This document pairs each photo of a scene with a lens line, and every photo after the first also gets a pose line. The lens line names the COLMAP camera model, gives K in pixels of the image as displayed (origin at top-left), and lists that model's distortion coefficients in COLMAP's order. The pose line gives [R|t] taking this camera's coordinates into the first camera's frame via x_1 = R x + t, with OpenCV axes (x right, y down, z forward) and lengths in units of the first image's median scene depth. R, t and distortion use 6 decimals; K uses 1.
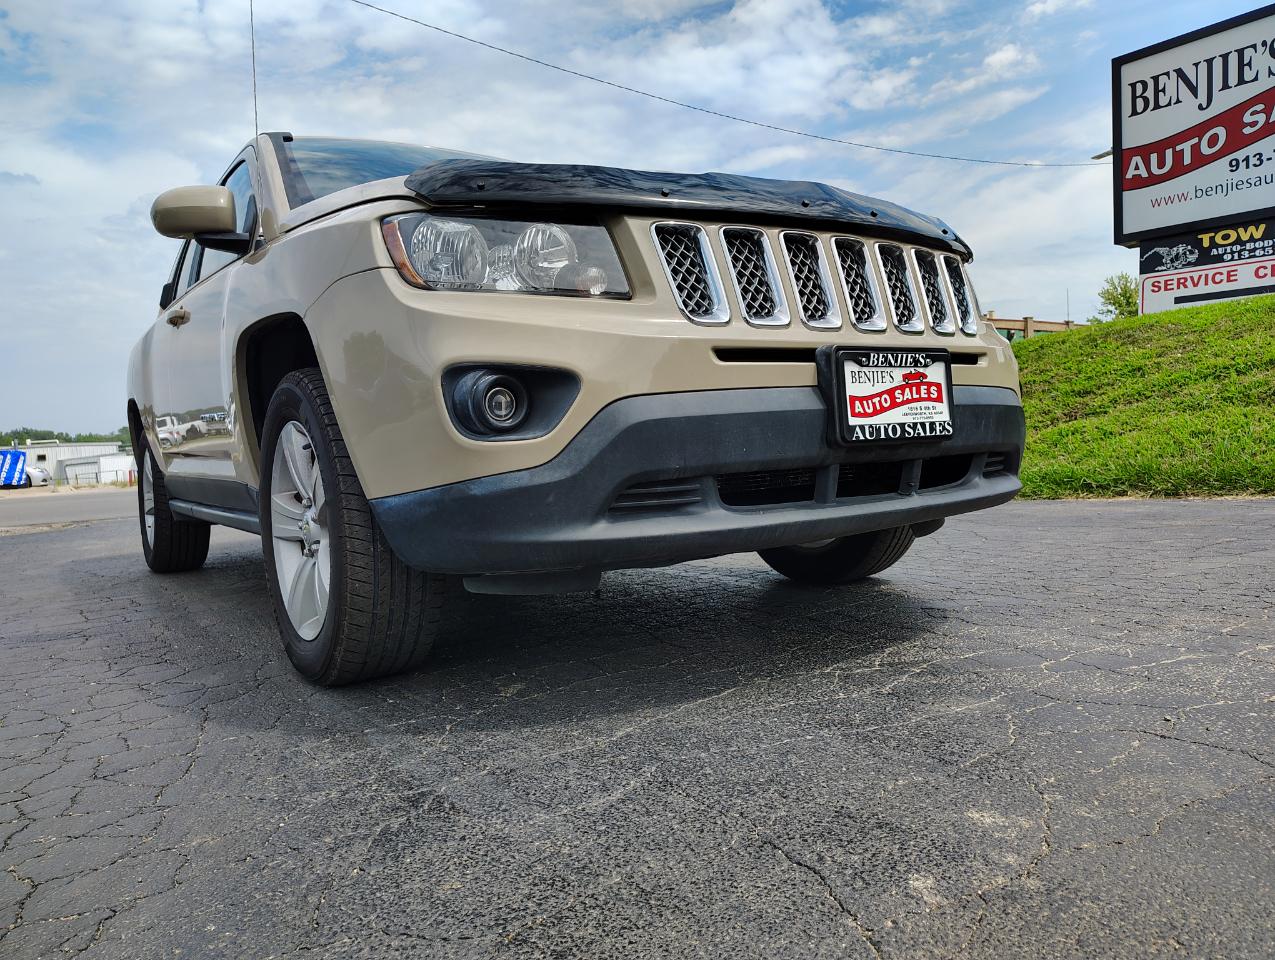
lens RADIAL K [[896.6, 0, 637.5], [0, 896.6, 480.0], [0, 0, 1]] dist [0.001148, 0.004329]
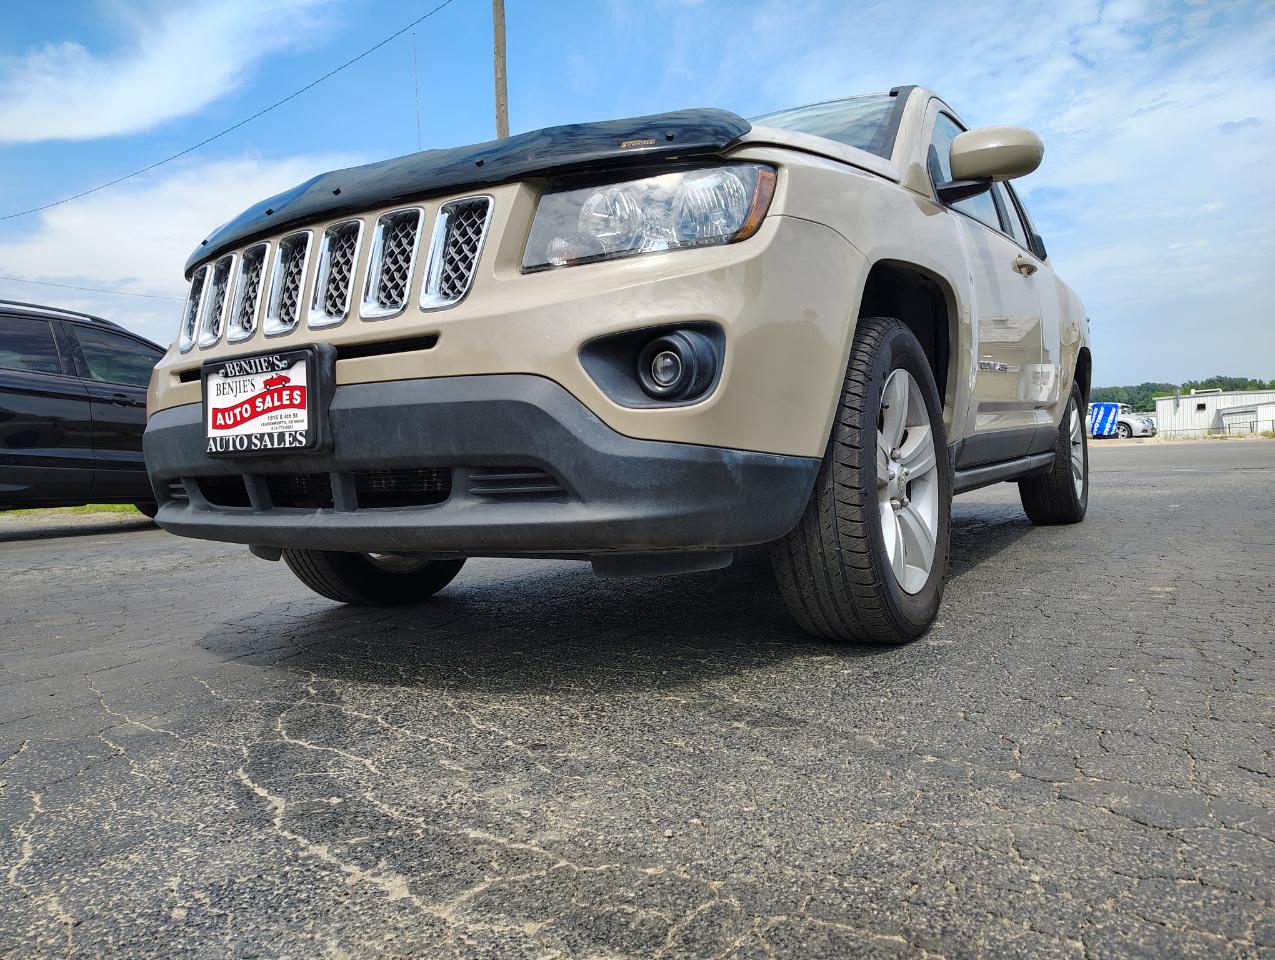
lens RADIAL K [[870.5, 0, 641.7], [0, 870.5, 482.2], [0, 0, 1]] dist [0.064221, 0.002663]
pose [[0.375357, 0.069087, -0.924302, 1.357340], [-0.011966, 0.997496, 0.069698, -0.085741], [0.926803, -0.015101, 0.375244, 1.070947]]
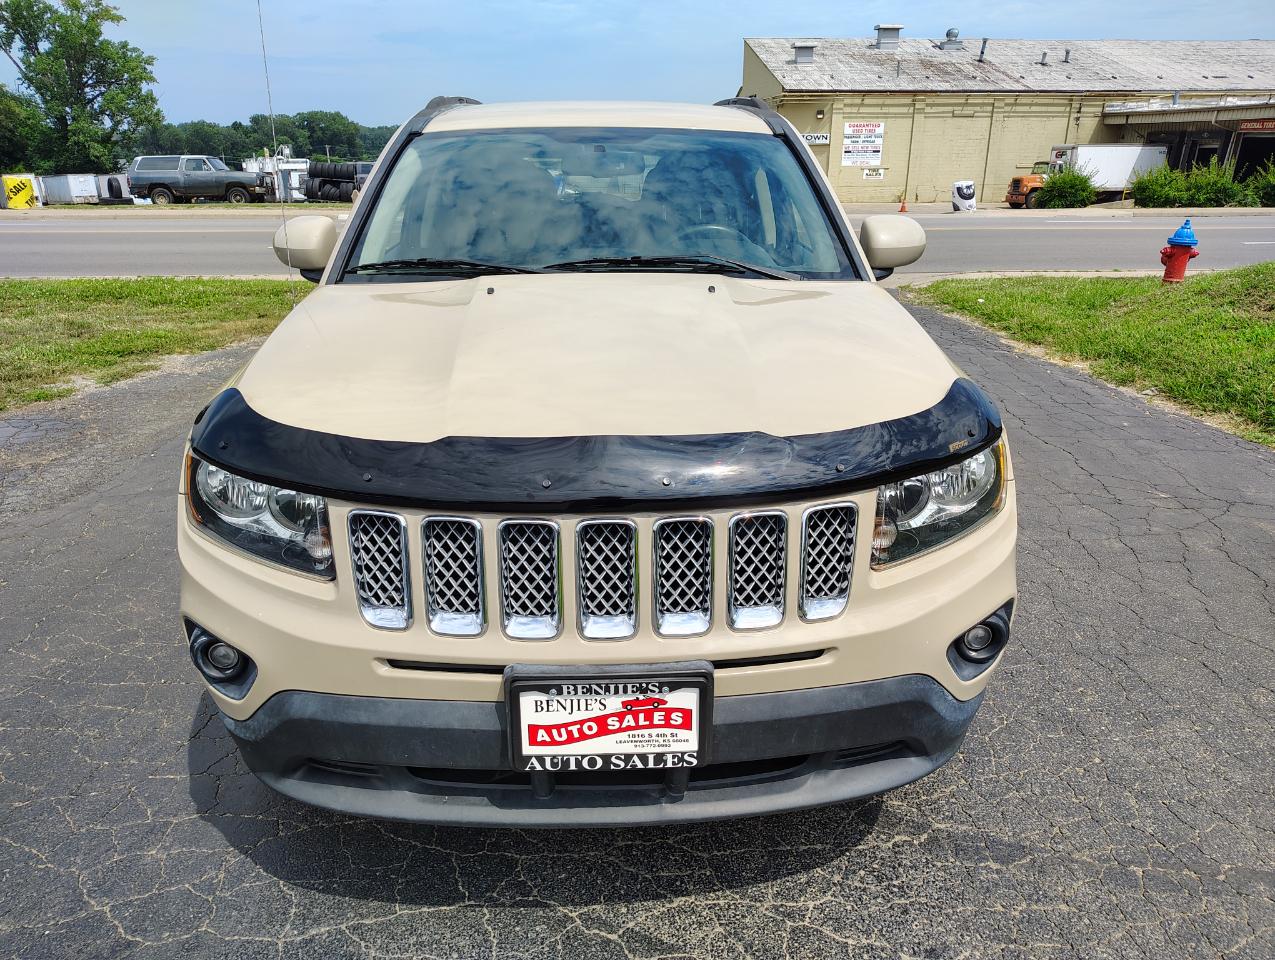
lens RADIAL K [[896.6, 0, 637.5], [0, 896.6, 480.0], [0, 0, 1]] dist [0.001148, 0.004329]
pose [[0.843951, 0.225495, -0.486723, 0.714911], [-0.066201, 0.944200, 0.322652, -0.628672], [0.532320, -0.240081, 0.811786, 0.377212]]
